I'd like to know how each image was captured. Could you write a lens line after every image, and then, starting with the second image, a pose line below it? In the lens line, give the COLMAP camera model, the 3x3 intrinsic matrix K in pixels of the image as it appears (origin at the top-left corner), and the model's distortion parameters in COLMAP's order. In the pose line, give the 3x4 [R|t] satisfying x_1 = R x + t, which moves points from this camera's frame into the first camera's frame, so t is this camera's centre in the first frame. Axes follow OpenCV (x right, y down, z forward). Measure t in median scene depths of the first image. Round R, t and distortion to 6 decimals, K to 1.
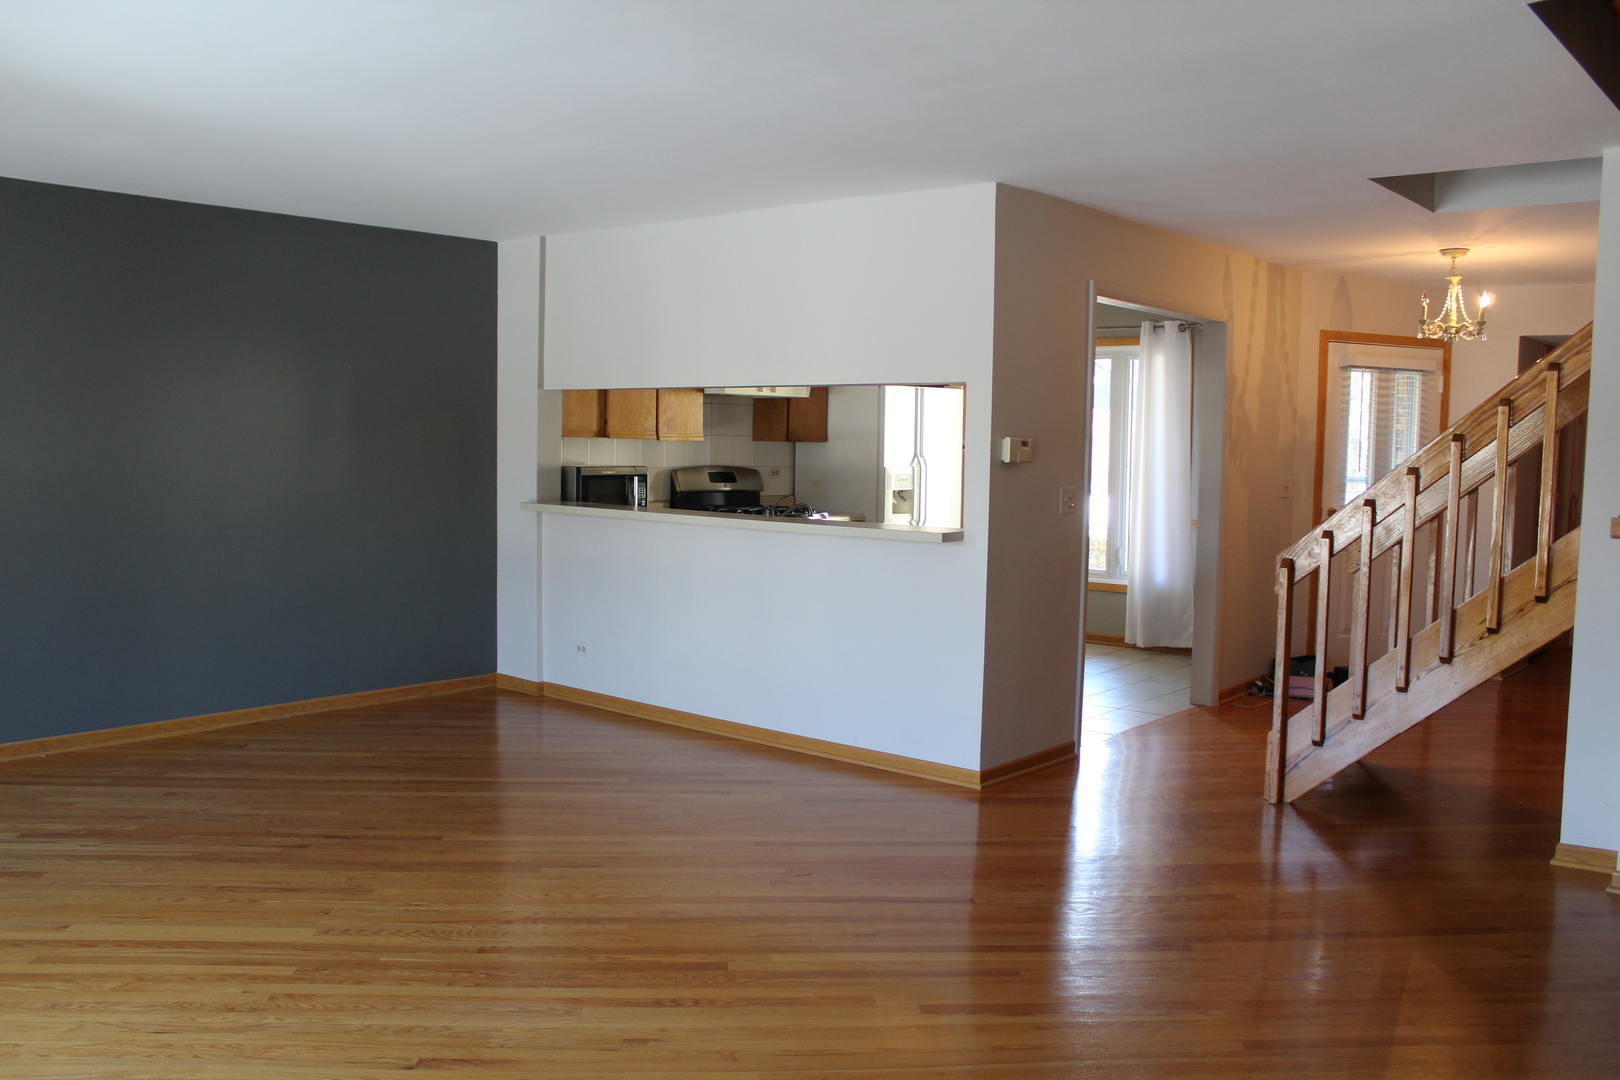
lens RADIAL K [[1353.7, 0, 807.3], [0, 1353.7, 559.7], [0, 0, 1]] dist [-0.159434, 0.141547]
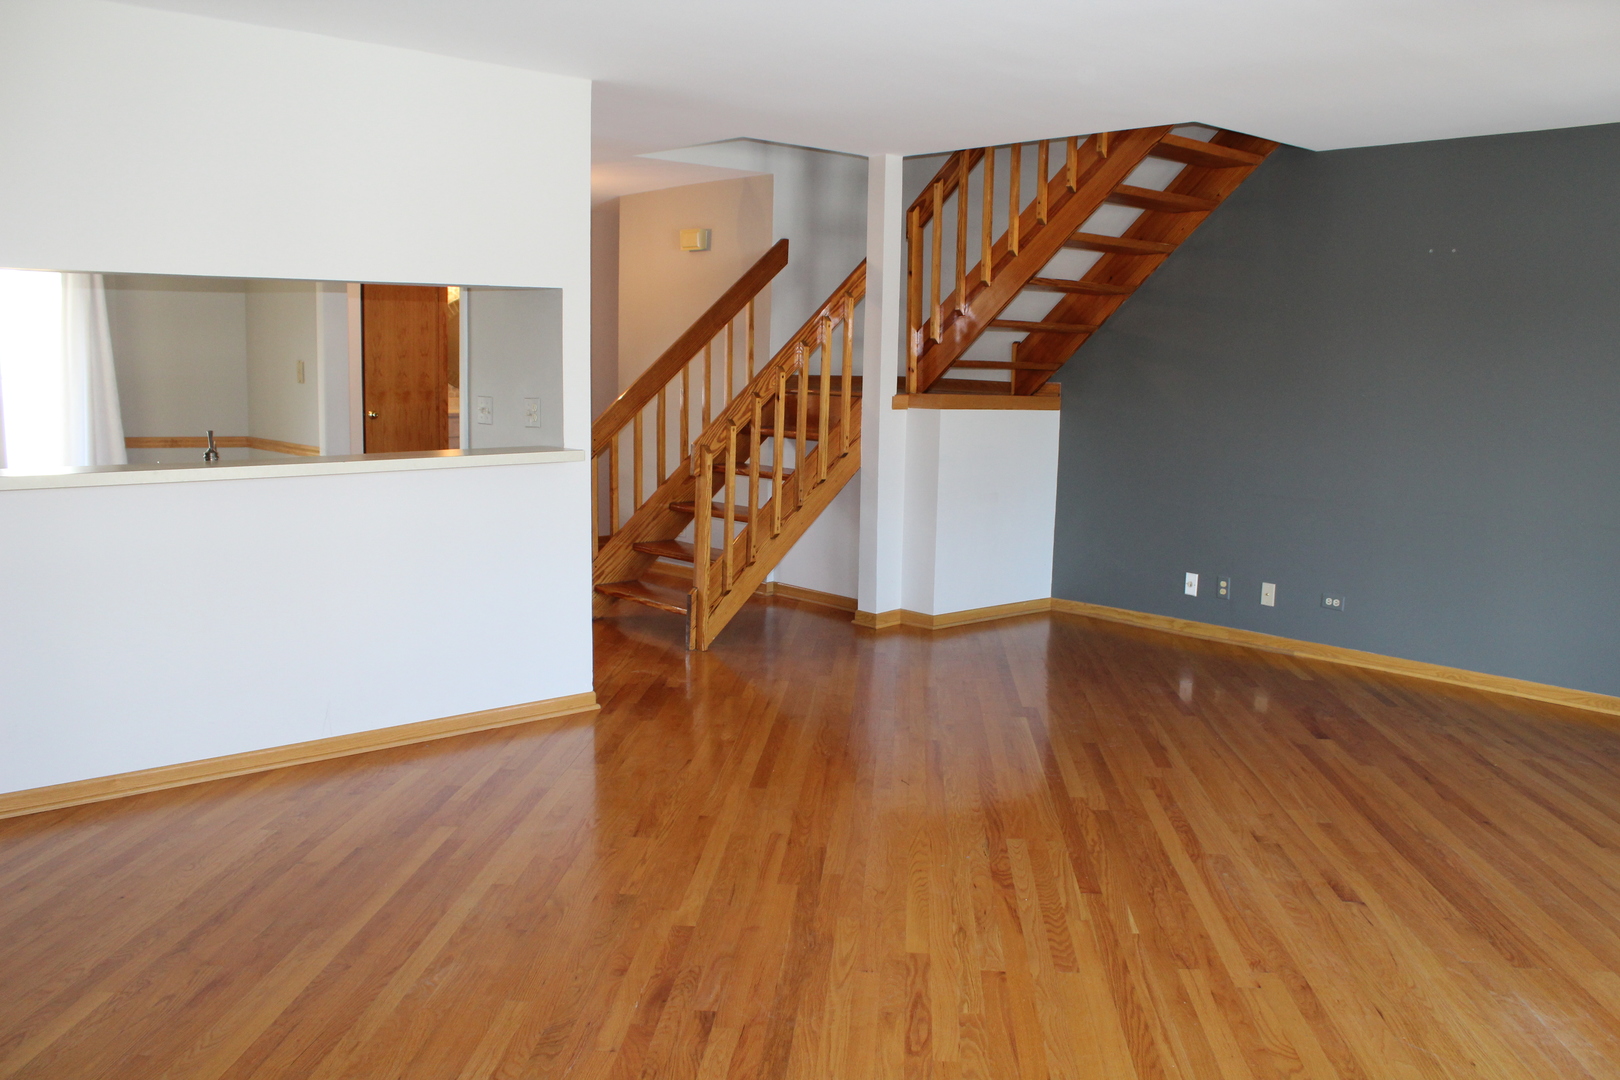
lens RADIAL K [[1353.7, 0, 807.3], [0, 1353.7, 559.7], [0, 0, 1]] dist [-0.159434, 0.141547]
pose [[0.135954, -0.161311, 0.977494, -0.739777], [0.077316, 0.985374, 0.151858, -0.068578], [-0.987694, 0.054930, 0.146438, 0.653093]]
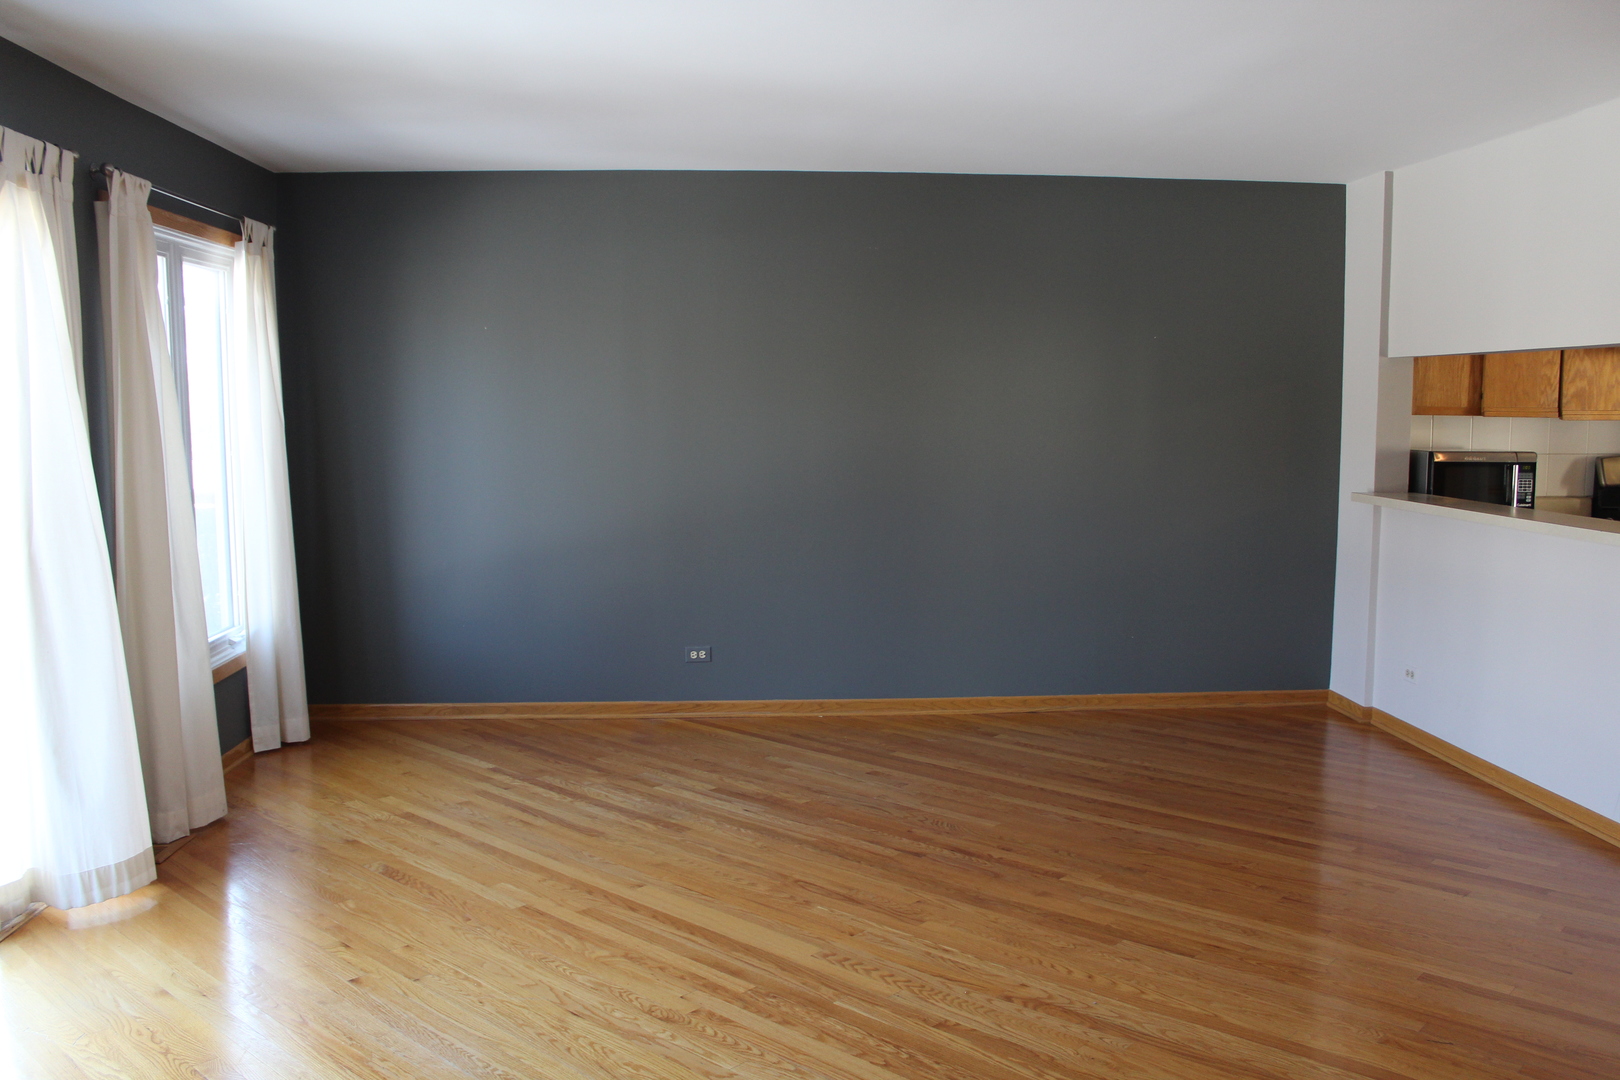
lens RADIAL K [[1353.7, 0, 807.3], [0, 1353.7, 559.7], [0, 0, 1]] dist [-0.159434, 0.141547]
pose [[0.697109, 0.065779, -0.713941, 0.173002], [-0.053704, 0.997776, 0.039491, -0.018049], [0.714951, 0.010812, 0.699091, 0.214894]]
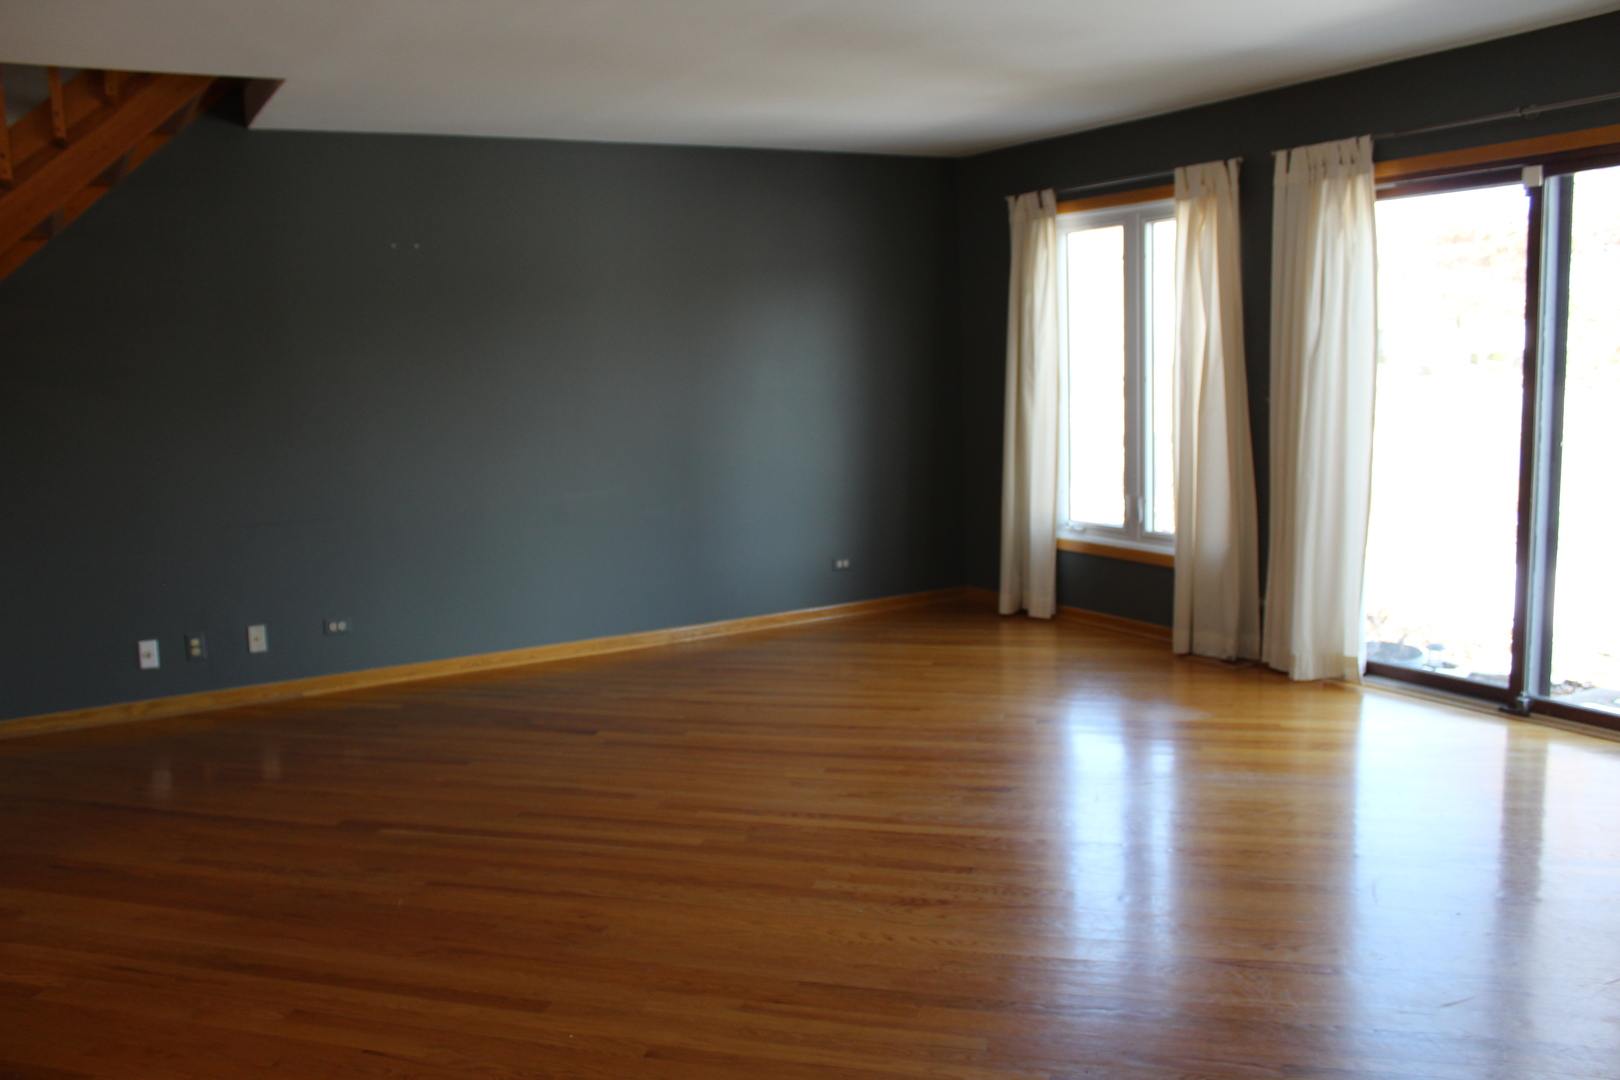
lens RADIAL K [[1353.7, 0, 807.3], [0, 1353.7, 559.7], [0, 0, 1]] dist [-0.159434, 0.141547]
pose [[-0.943304, -0.034929, 0.330087, -0.281248], [0.049087, 0.968834, 0.242798, -0.109937], [-0.328280, 0.245235, -0.912191, 1.176612]]
